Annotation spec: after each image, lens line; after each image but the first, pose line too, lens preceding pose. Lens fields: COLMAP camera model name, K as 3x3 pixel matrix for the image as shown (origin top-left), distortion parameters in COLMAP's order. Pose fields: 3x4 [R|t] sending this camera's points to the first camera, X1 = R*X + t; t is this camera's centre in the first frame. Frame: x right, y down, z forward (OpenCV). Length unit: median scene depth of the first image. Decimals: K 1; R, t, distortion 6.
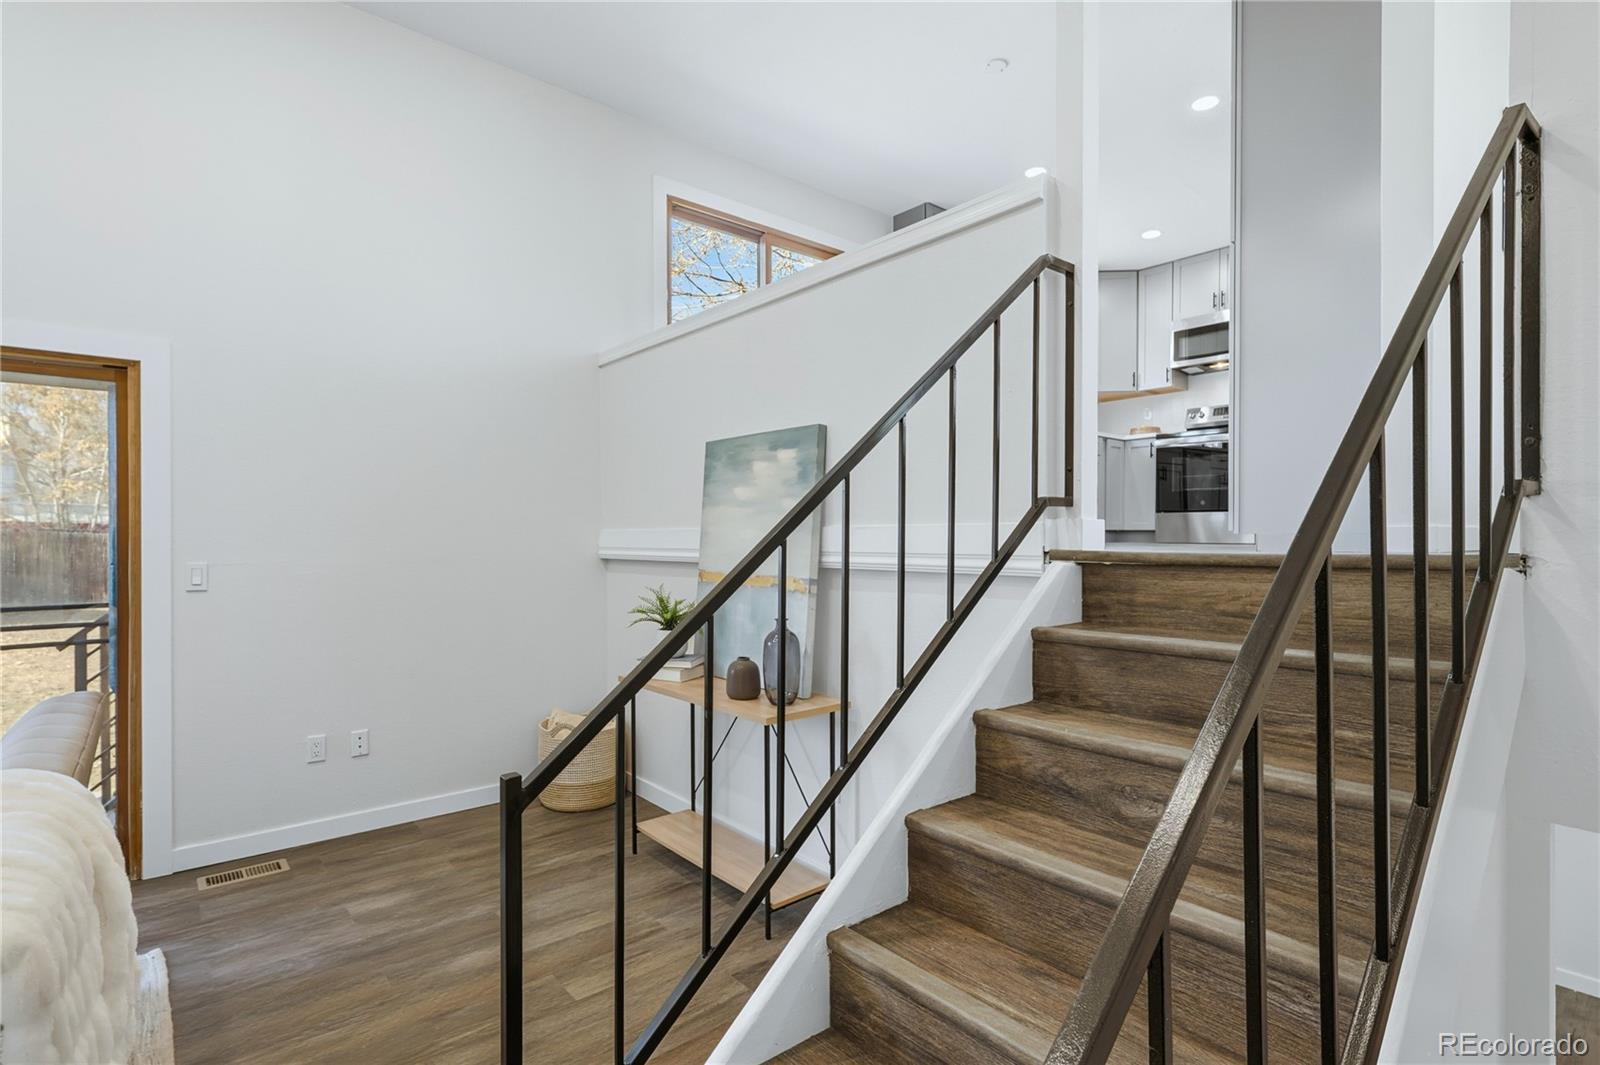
lens RADIAL K [[793.5, 0, 798.7], [0, 793.5, 533.6], [0, 0, 1]] dist [-0.000356, 0.000013]
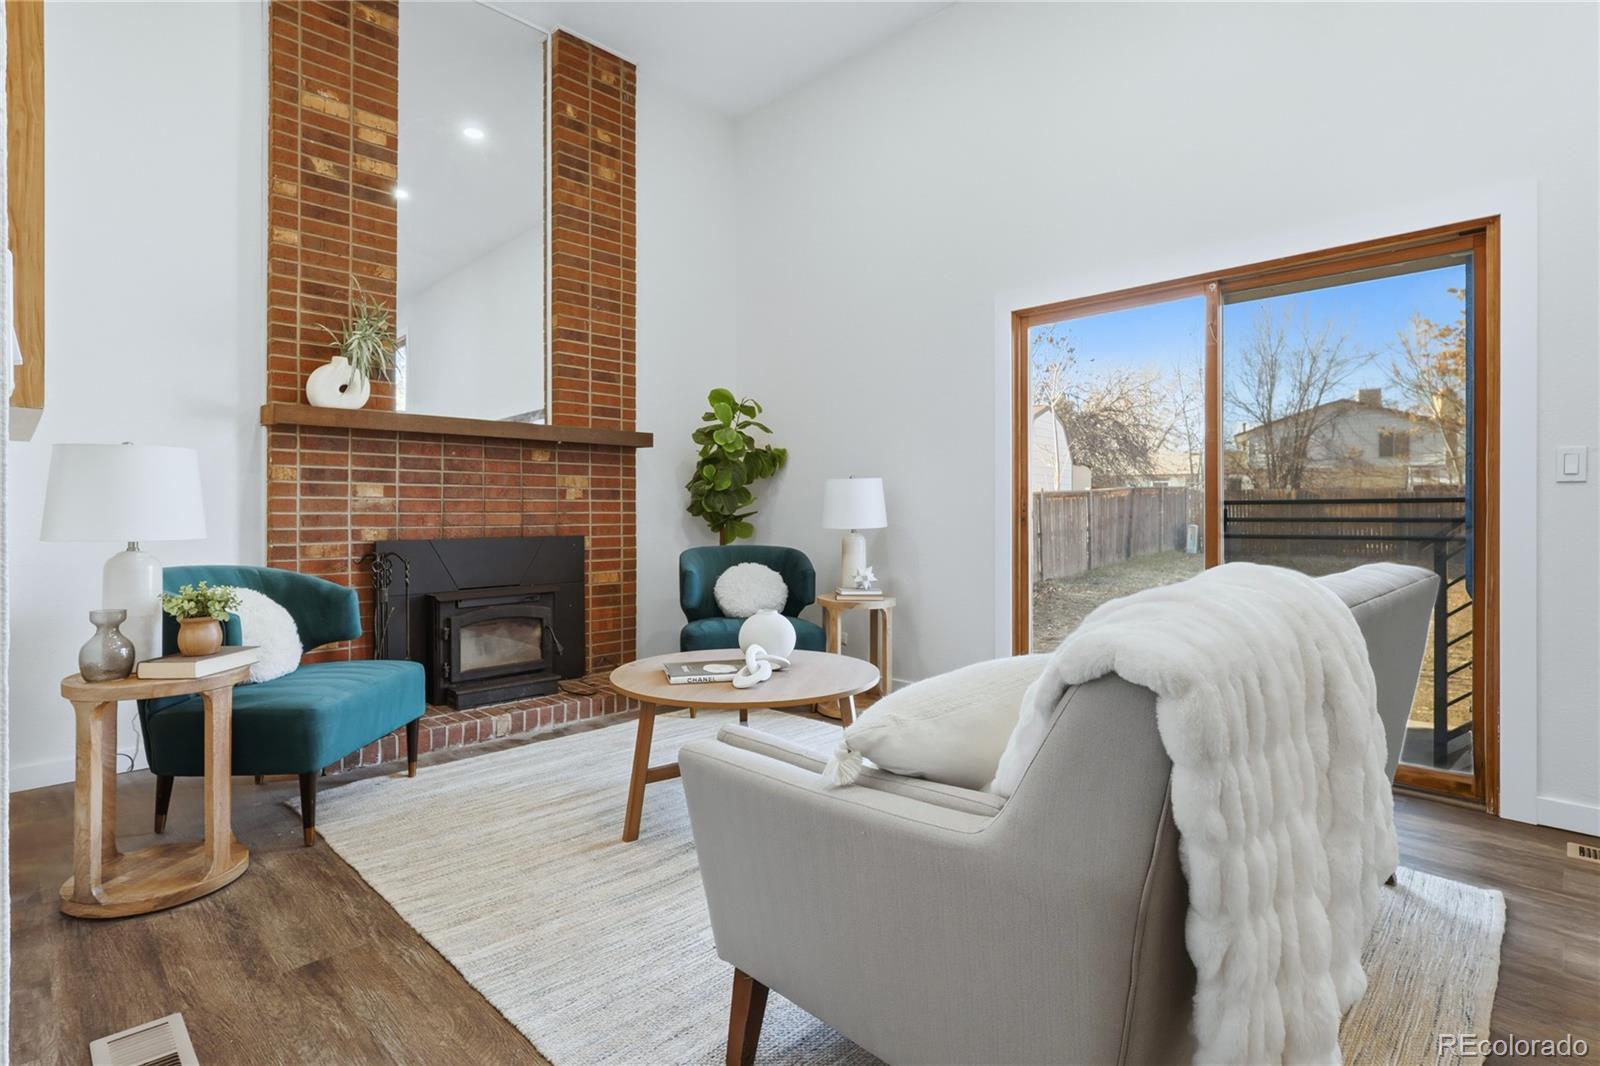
lens RADIAL K [[793.5, 0, 803.2], [0, 793.5, 520.2], [0, 0, 1]] dist [-0.000356, 0.000013]
pose [[0.092945, -0.002920, -0.995667, -0.044100], [-0.005321, 0.999980, -0.003429, 0.122808], [0.995657, 0.005617, 0.092928, 0.170680]]
